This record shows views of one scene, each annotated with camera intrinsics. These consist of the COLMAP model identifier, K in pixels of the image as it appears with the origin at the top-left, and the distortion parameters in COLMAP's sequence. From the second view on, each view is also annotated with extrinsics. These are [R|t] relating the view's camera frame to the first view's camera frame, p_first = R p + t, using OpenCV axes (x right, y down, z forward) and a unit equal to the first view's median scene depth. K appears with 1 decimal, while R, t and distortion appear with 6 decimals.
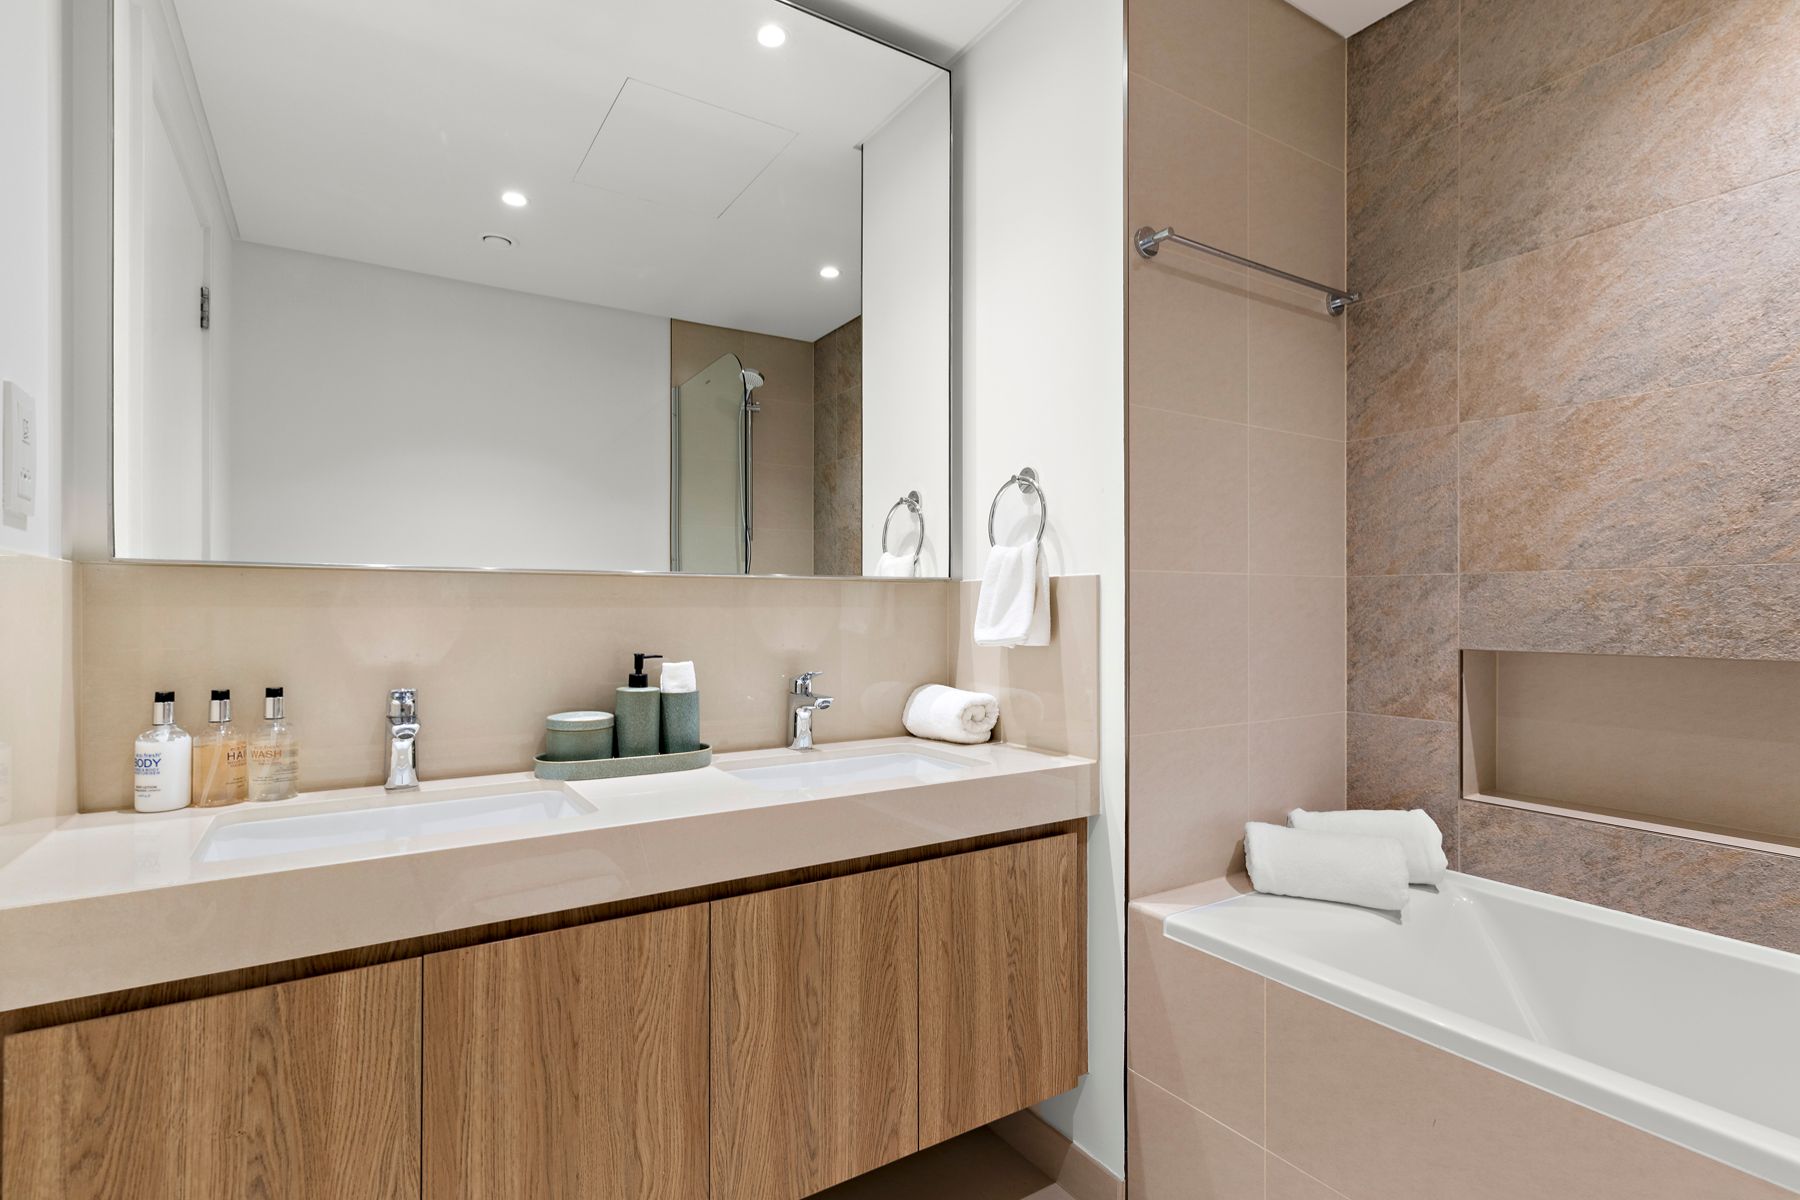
lens RADIAL K [[862.9, 0, 899.5], [0, 862.9, 620.3], [0, 0, 1]] dist [-0.001072, -0.000456]
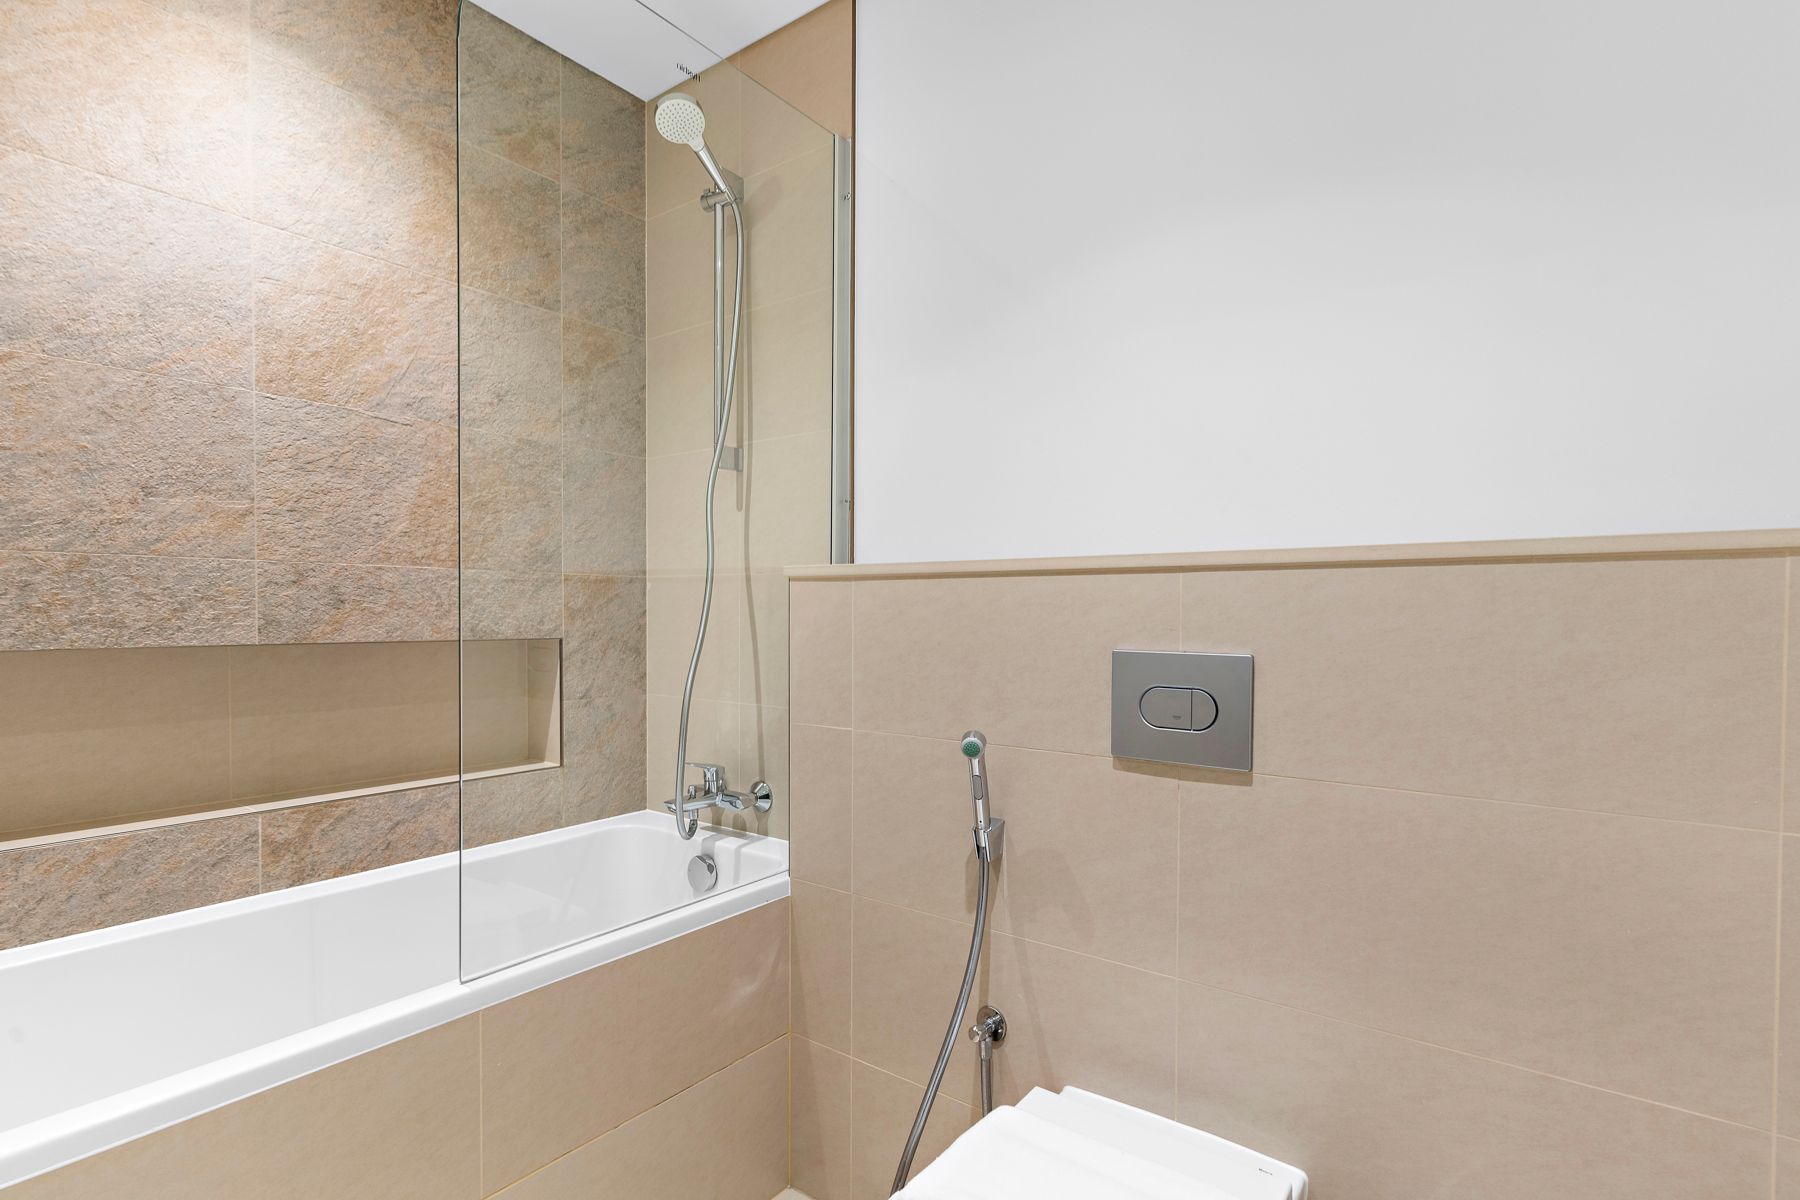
lens RADIAL K [[862.9, 0, 899.5], [0, 862.9, 620.3], [0, 0, 1]] dist [-0.001072, -0.000456]
pose [[-0.354281, -0.021381, 0.934894, -0.288711], [0.001720, 0.999722, 0.023515, -0.009260], [-0.935137, 0.009939, -0.354146, 0.493736]]
